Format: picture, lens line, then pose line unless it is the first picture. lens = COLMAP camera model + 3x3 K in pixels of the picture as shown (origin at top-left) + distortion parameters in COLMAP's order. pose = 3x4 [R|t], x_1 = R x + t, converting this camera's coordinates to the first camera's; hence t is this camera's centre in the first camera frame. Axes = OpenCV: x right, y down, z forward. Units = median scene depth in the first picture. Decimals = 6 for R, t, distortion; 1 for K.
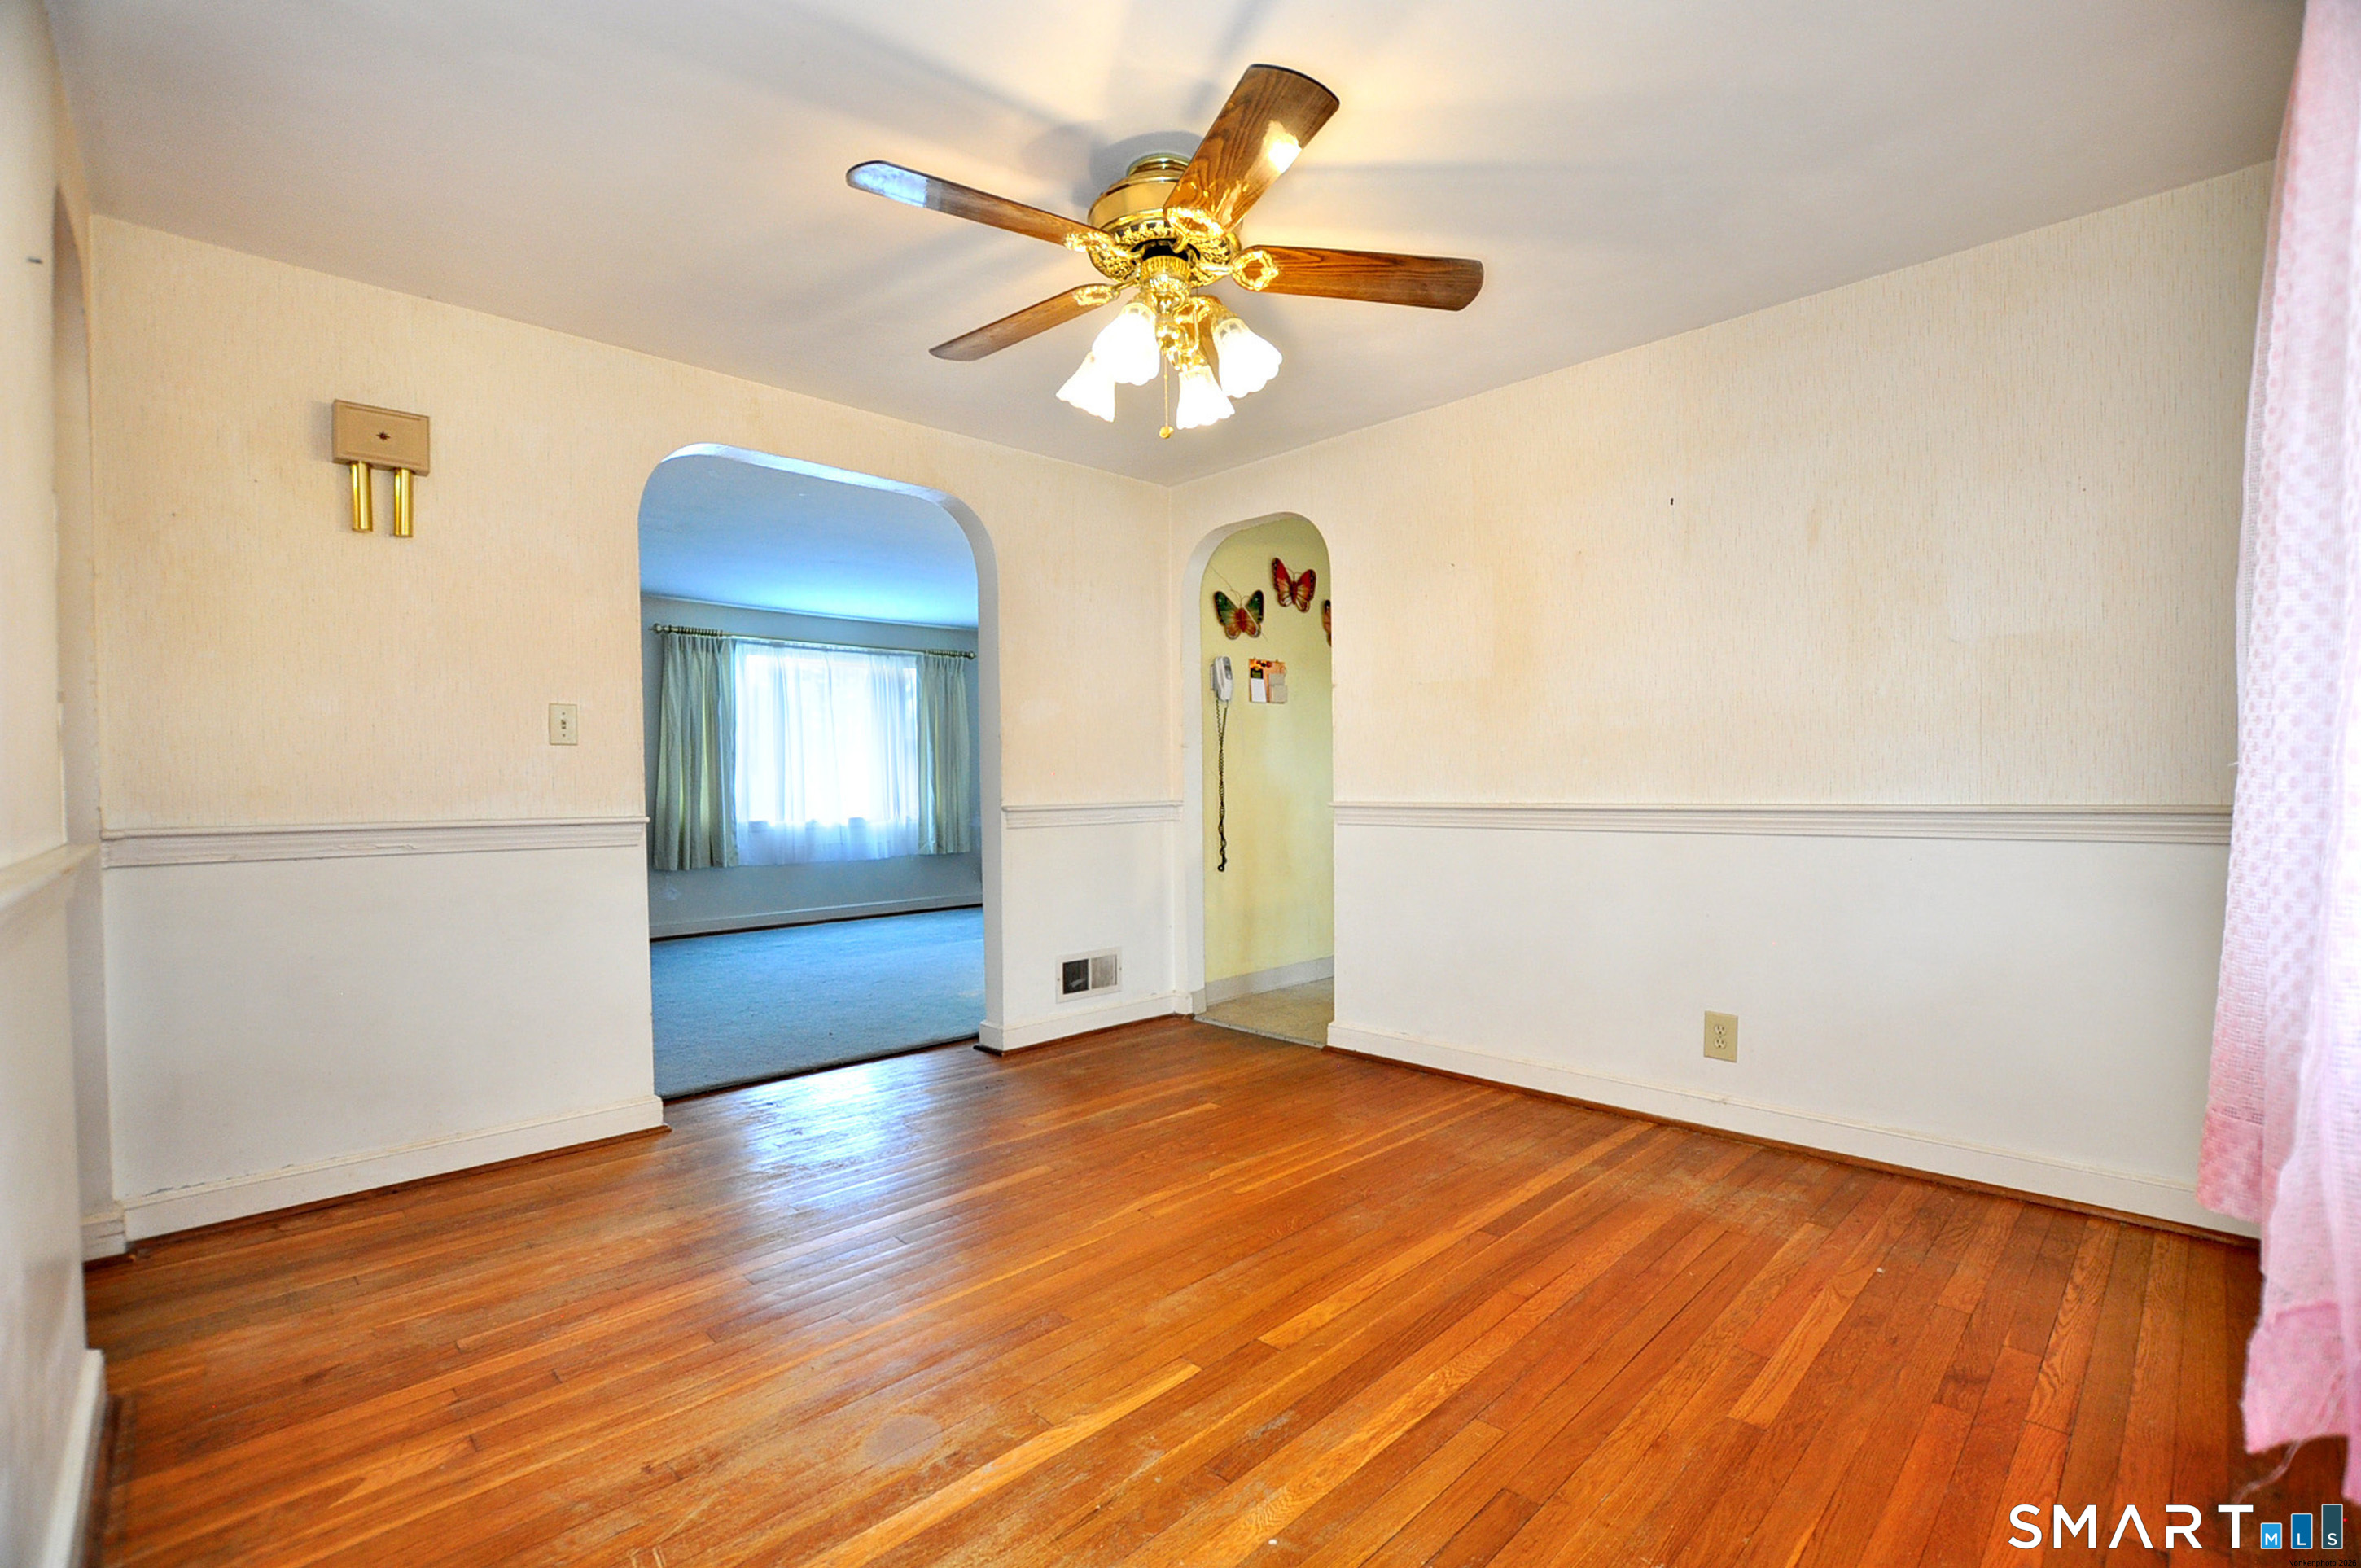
lens RADIAL K [[1037.4, 0, 1185.2], [0, 1037.4, 786.5], [0, 0, 1]] dist [-0.035078, 0.004106]
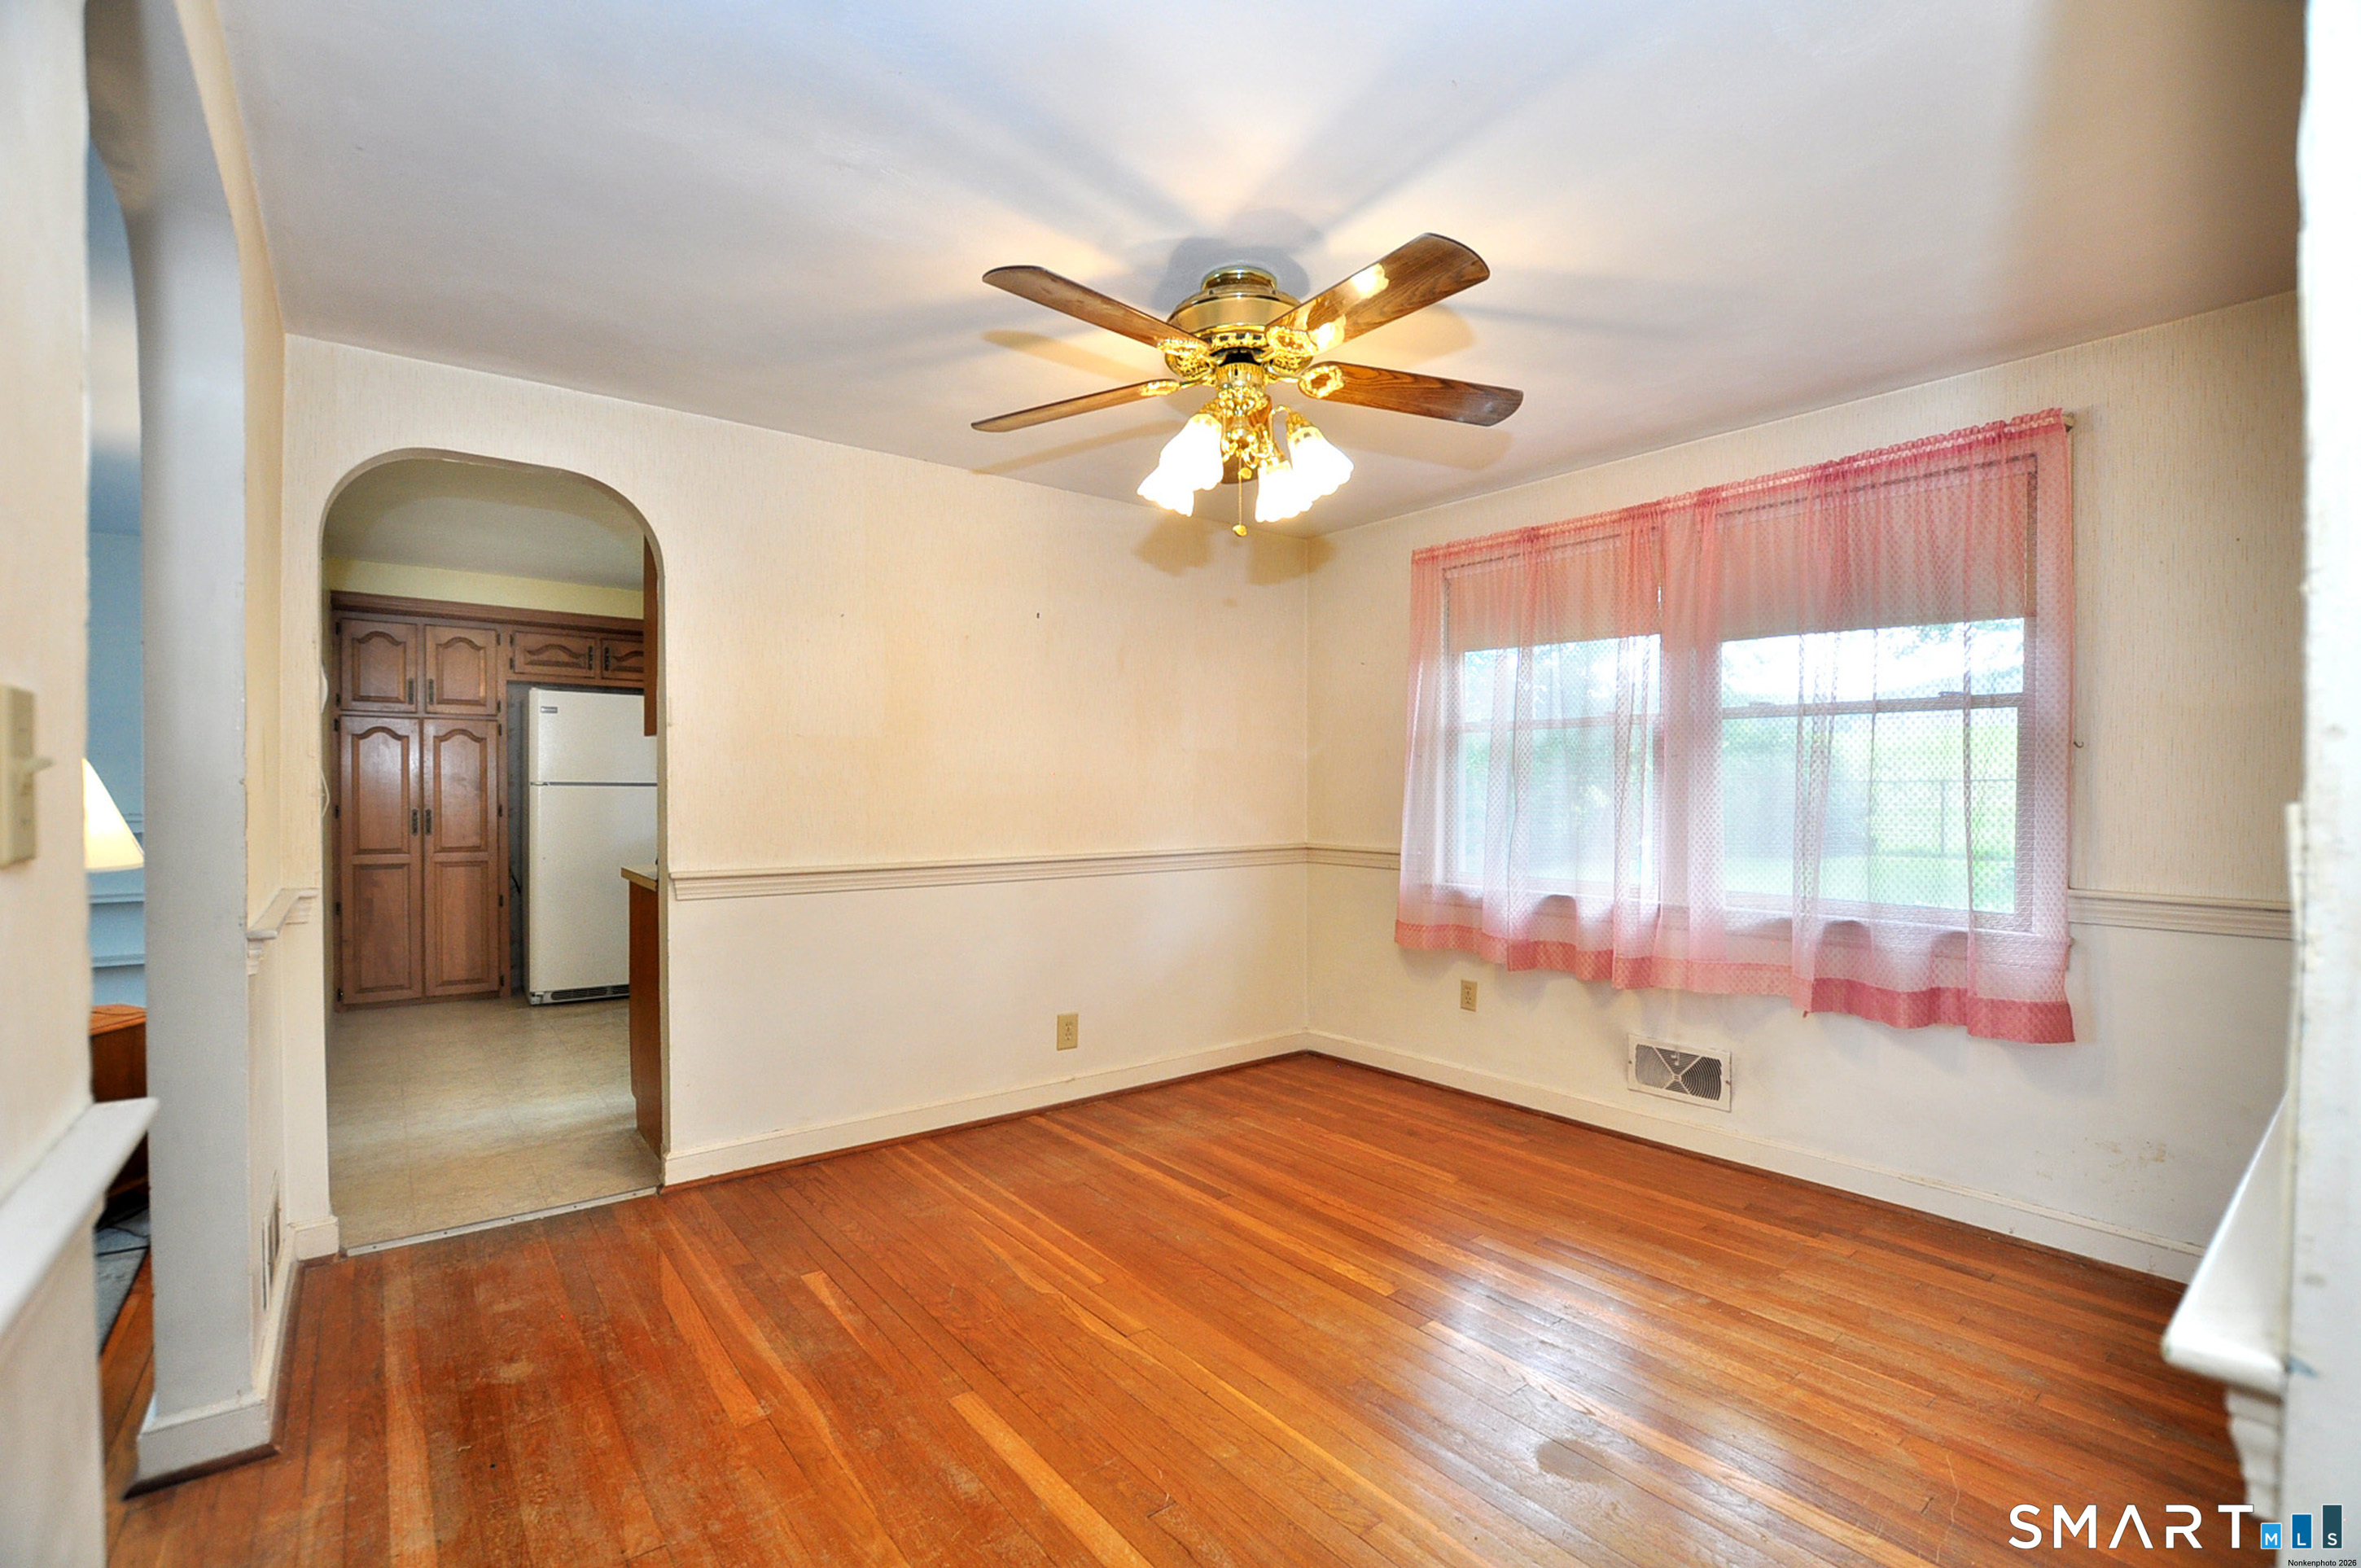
lens RADIAL K [[1037.4, 0, 1193.1], [0, 1037.4, 790.0], [0, 0, 1]] dist [-0.035078, 0.004106]
pose [[0.102937, 0.008435, 0.994652, -0.828357], [0.000108, 0.999964, -0.008491, -0.057921], [-0.994688, 0.000982, 0.102933, 0.737820]]
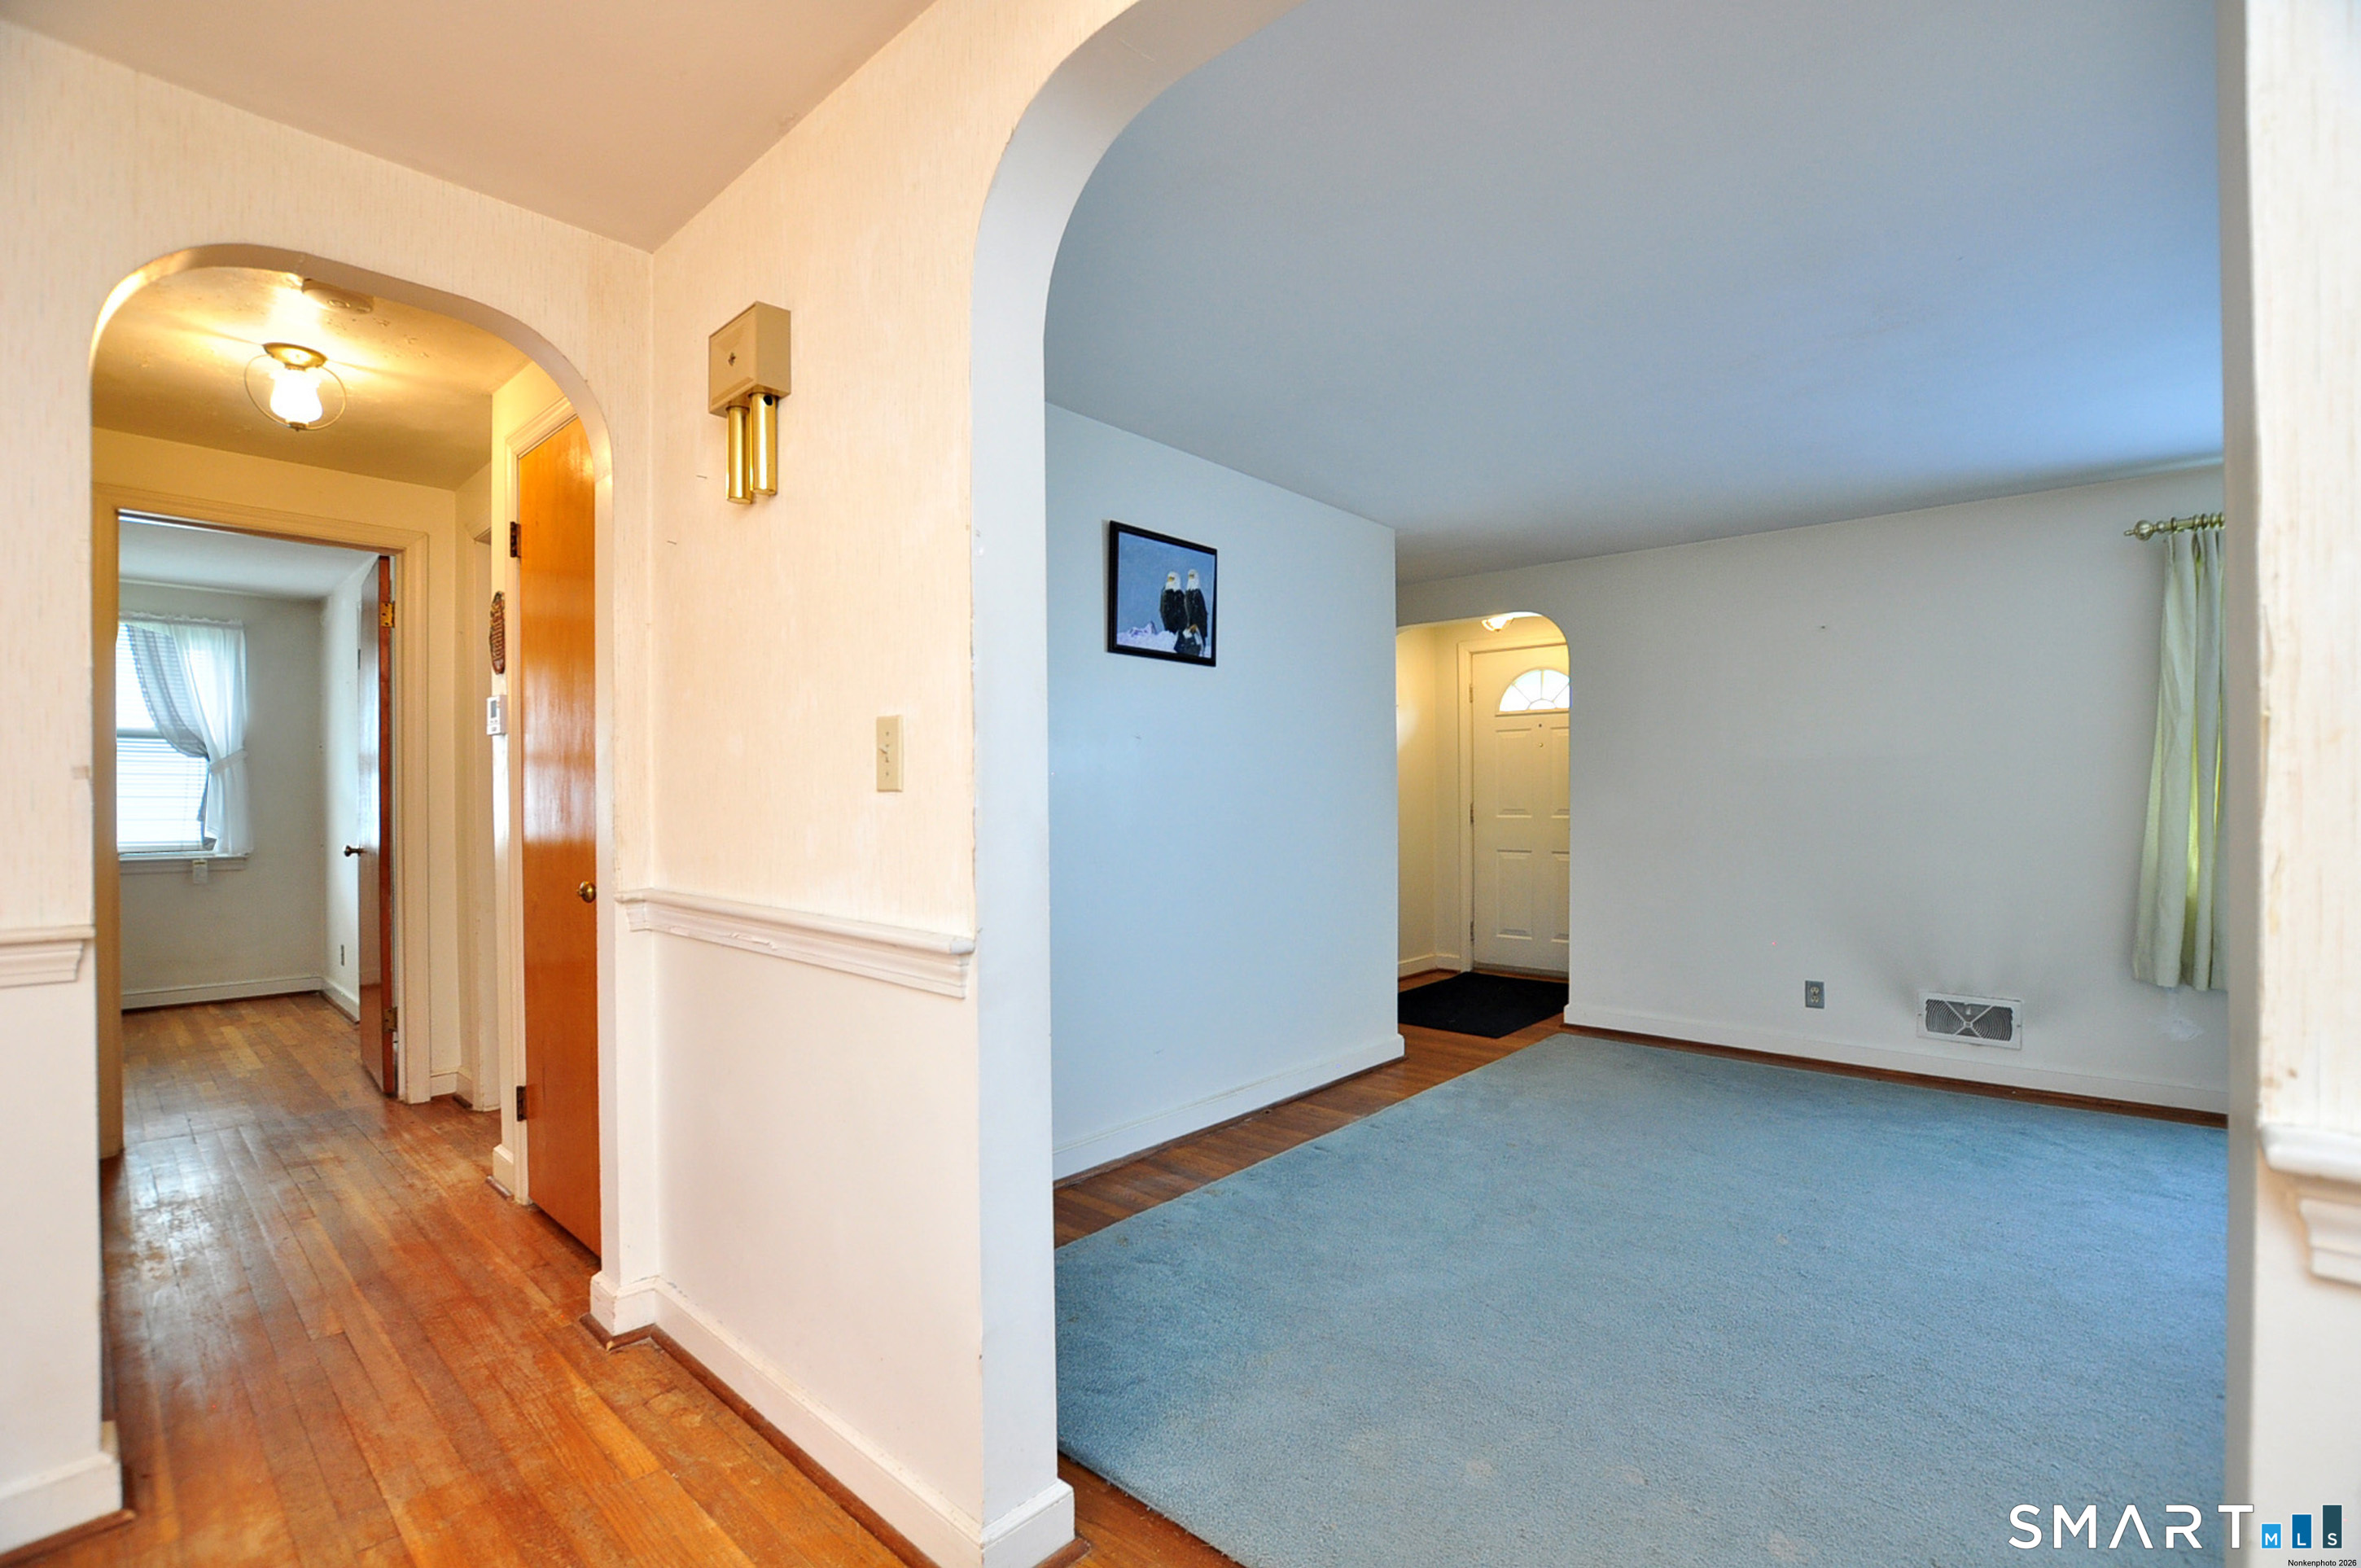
lens RADIAL K [[1037.4, 0, 1192.6], [0, 1037.4, 803.8], [0, 0, 1]] dist [-0.035078, 0.004106]
pose [[0.066133, 0.015816, -0.997685, -0.051496], [-0.000960, 0.999875, 0.015787, -0.043742], [0.997810, -0.000086, 0.066140, 1.164038]]
